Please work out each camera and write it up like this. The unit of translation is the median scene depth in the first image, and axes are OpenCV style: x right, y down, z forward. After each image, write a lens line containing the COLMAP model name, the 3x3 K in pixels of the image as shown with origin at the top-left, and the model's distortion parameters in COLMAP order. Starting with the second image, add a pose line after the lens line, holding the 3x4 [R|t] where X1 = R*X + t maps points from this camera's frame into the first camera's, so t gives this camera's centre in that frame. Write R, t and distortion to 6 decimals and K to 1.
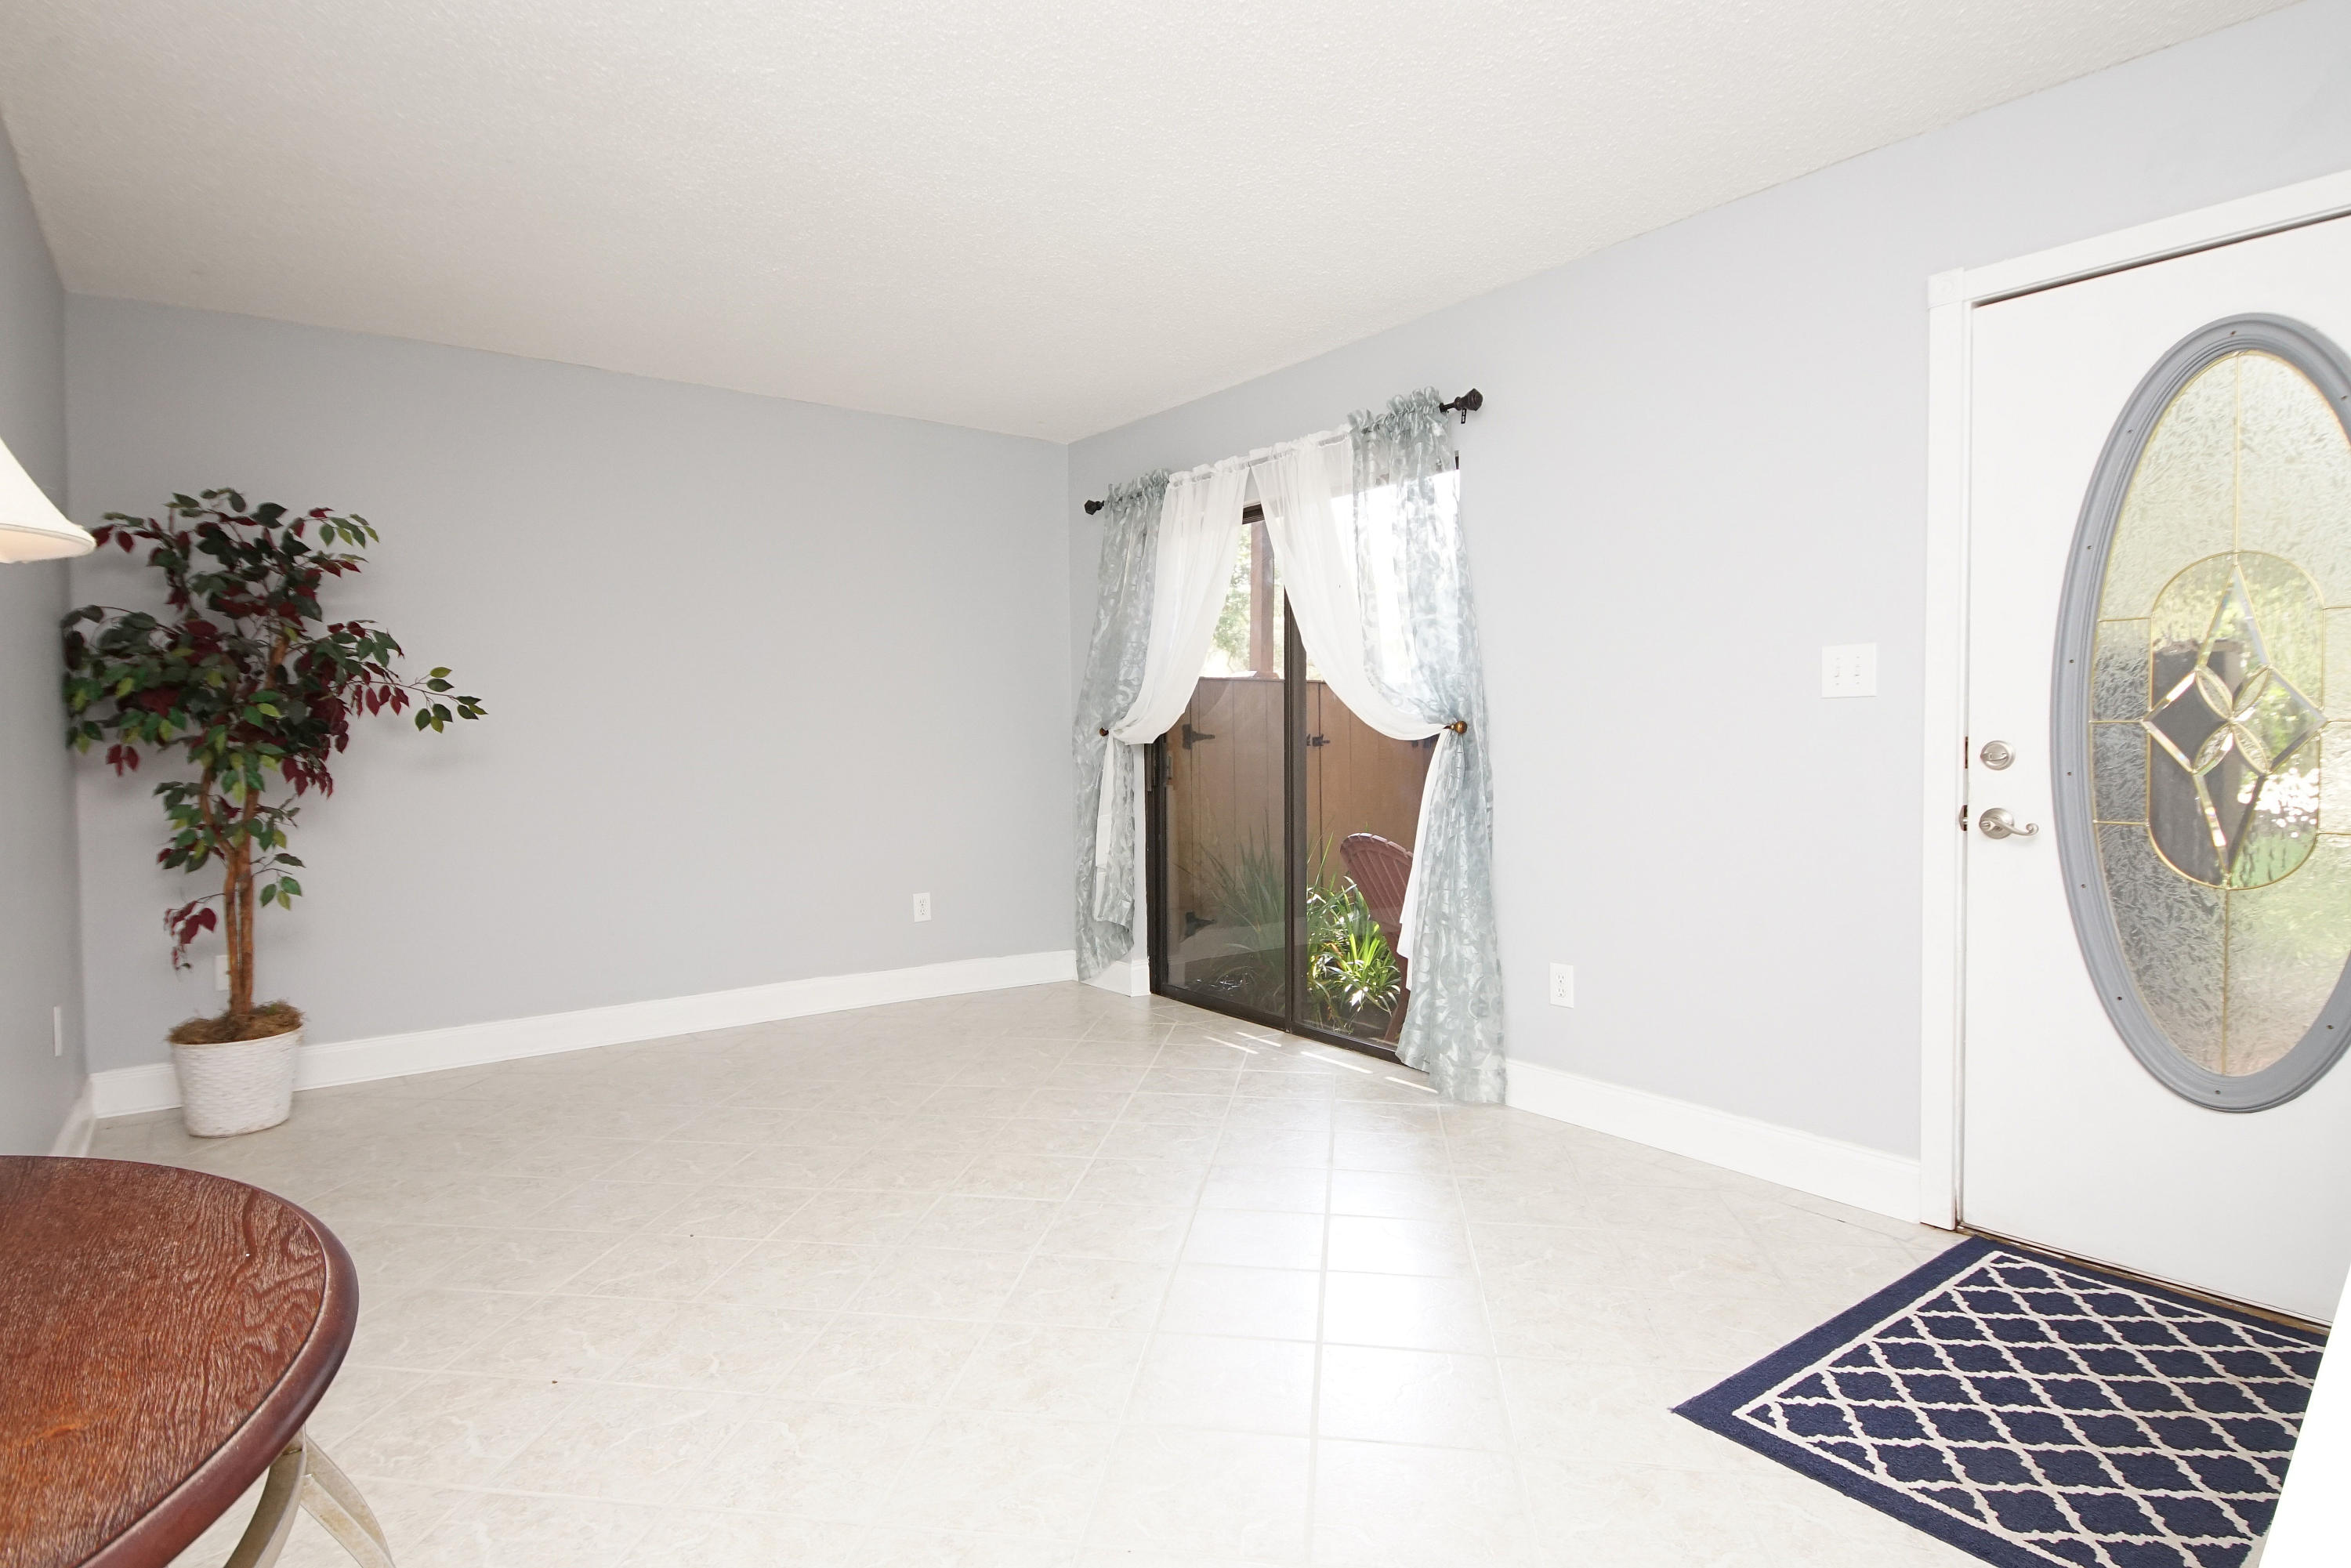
lens RADIAL K [[1256.7, 0, 1164.5], [0, 1256.7, 771.5], [0, 0, 1]] dist [0.035824, -0.035684]
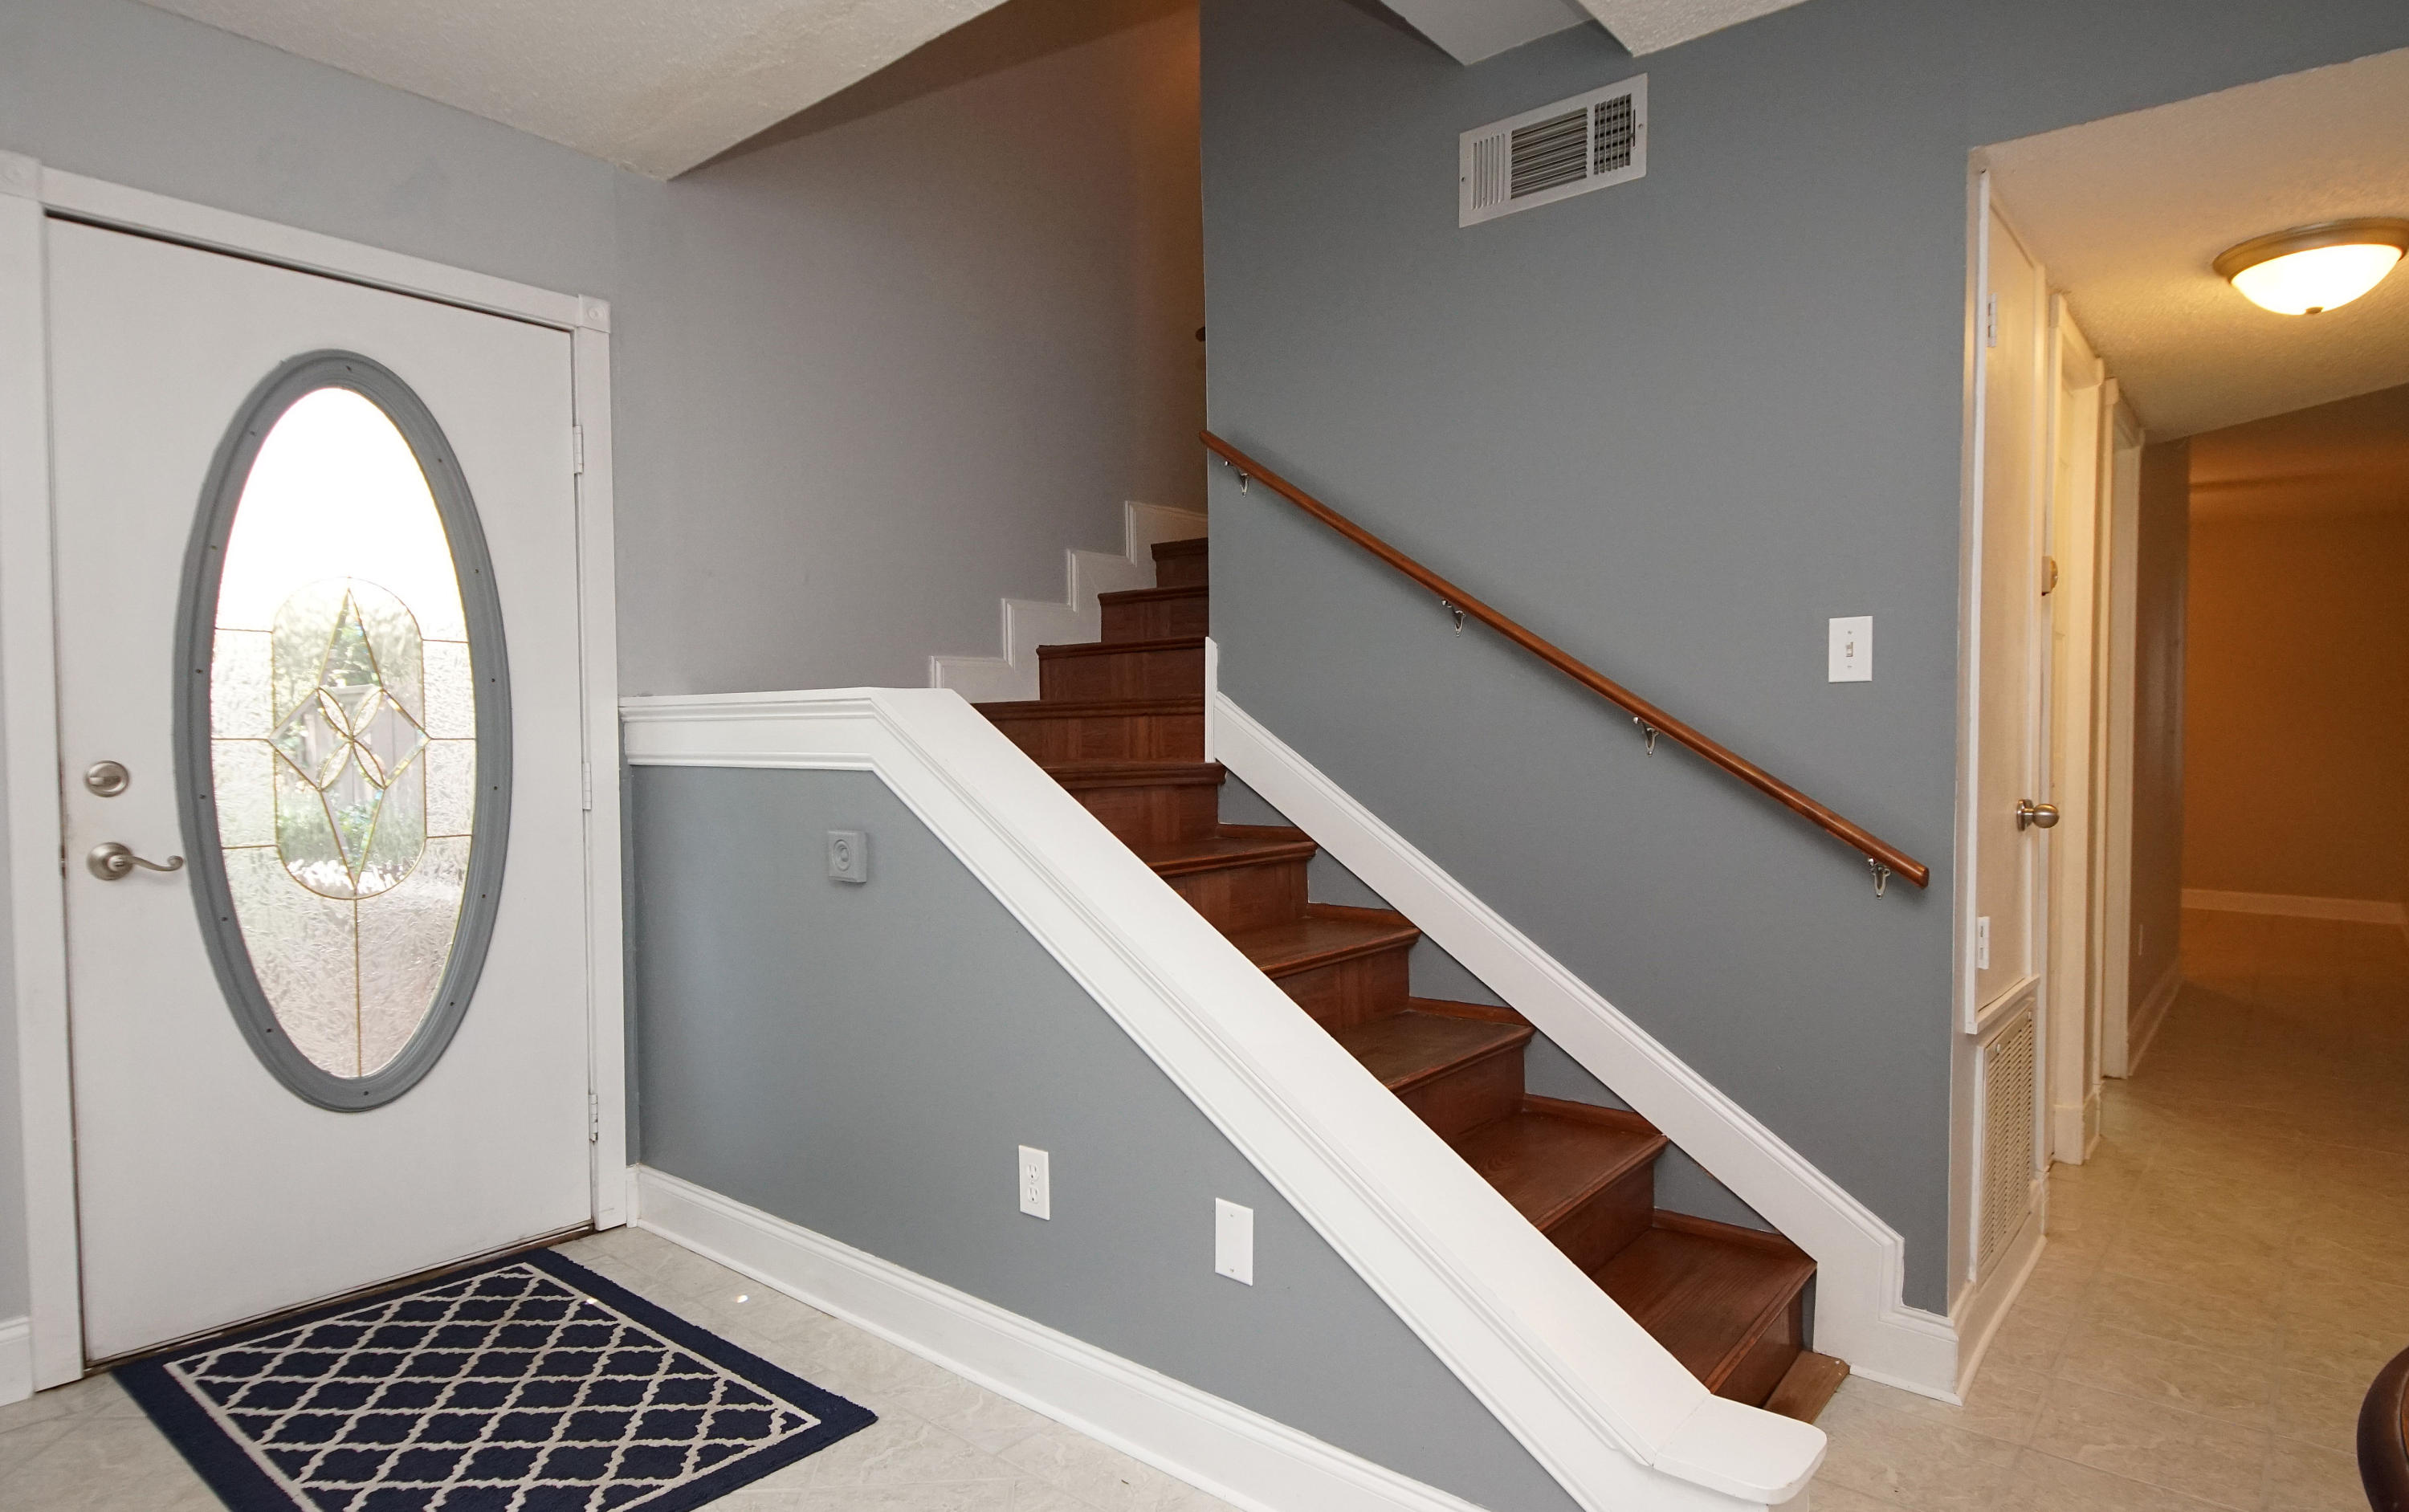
lens RADIAL K [[1349.9, 0, 1132.7], [0, 1349.9, 780.7], [0, 0, 1]] dist [0.056598, -0.057654]
pose [[-0.229570, -0.023069, 0.973019, -0.387410], [0.033313, 0.998947, 0.031543, -0.018525], [-0.972722, 0.039655, -0.228560, 0.594800]]
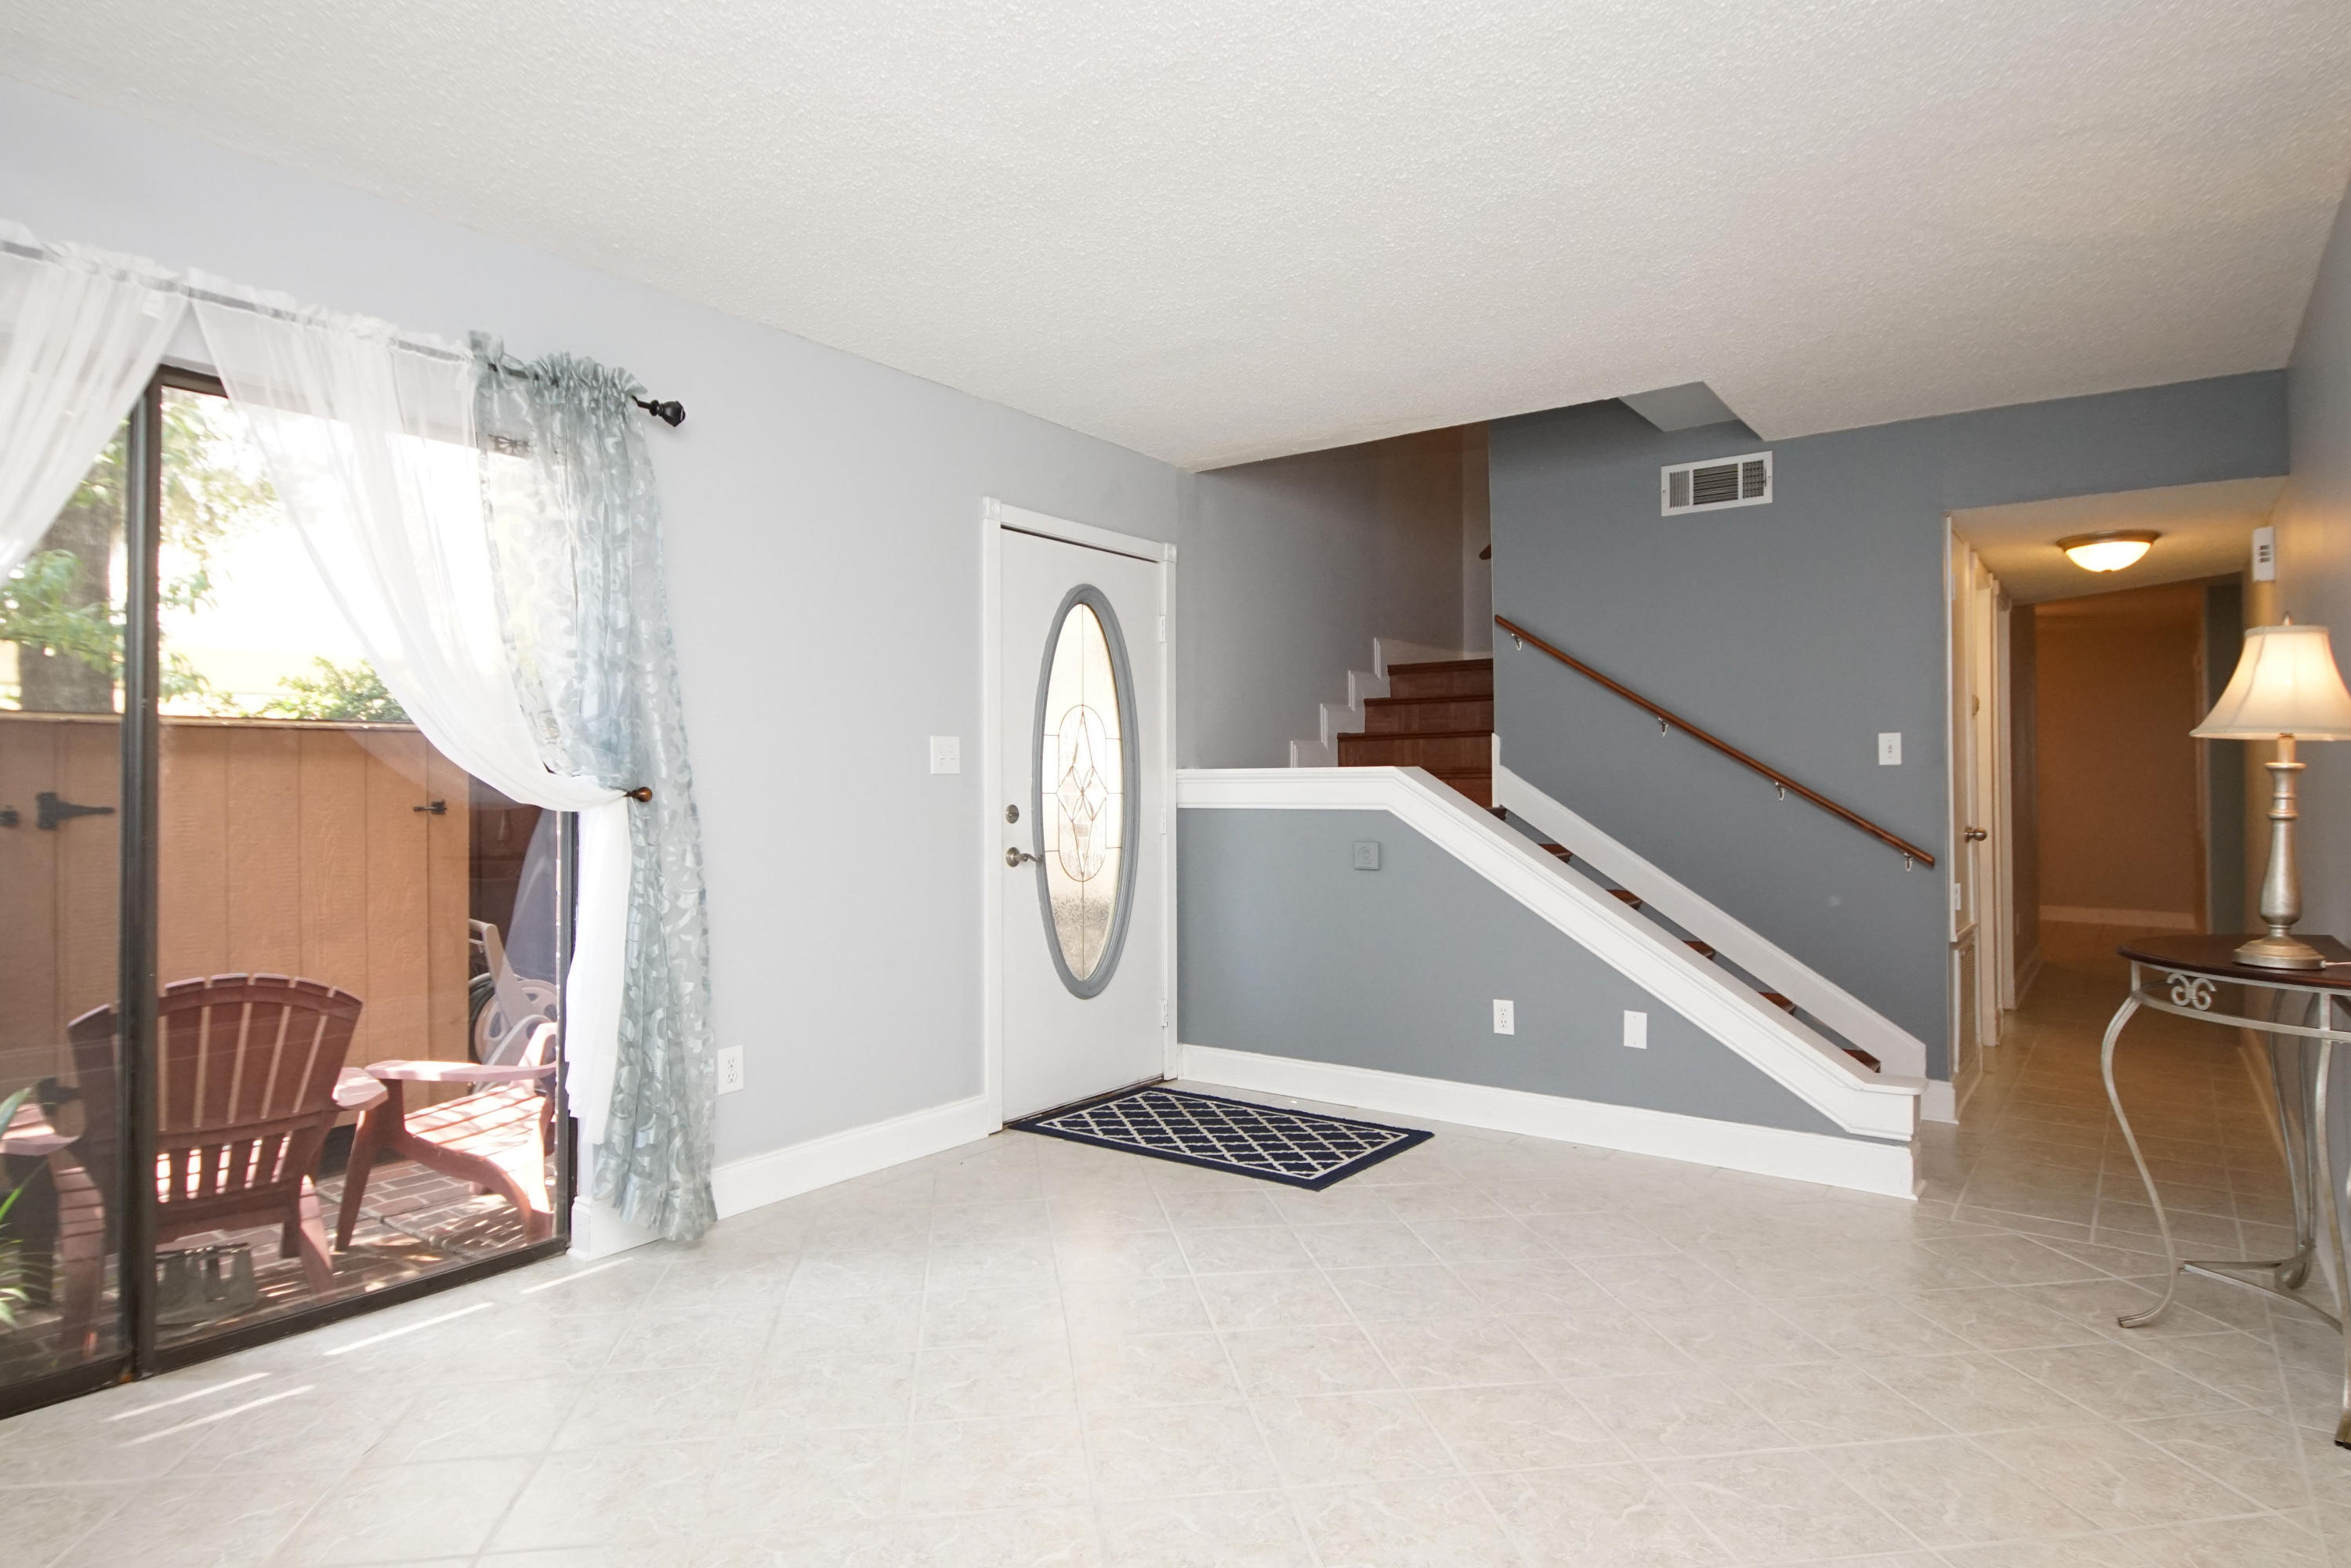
lens RADIAL K [[1256.7, 0, 1164.5], [0, 1256.7, 771.5], [0, 0, 1]] dist [0.035824, -0.035684]
pose [[-0.286443, 0.022937, 0.957823, -0.970502], [0.033151, 0.999352, -0.014018, -0.040575], [-0.957523, 0.027738, -0.287018, 1.357727]]
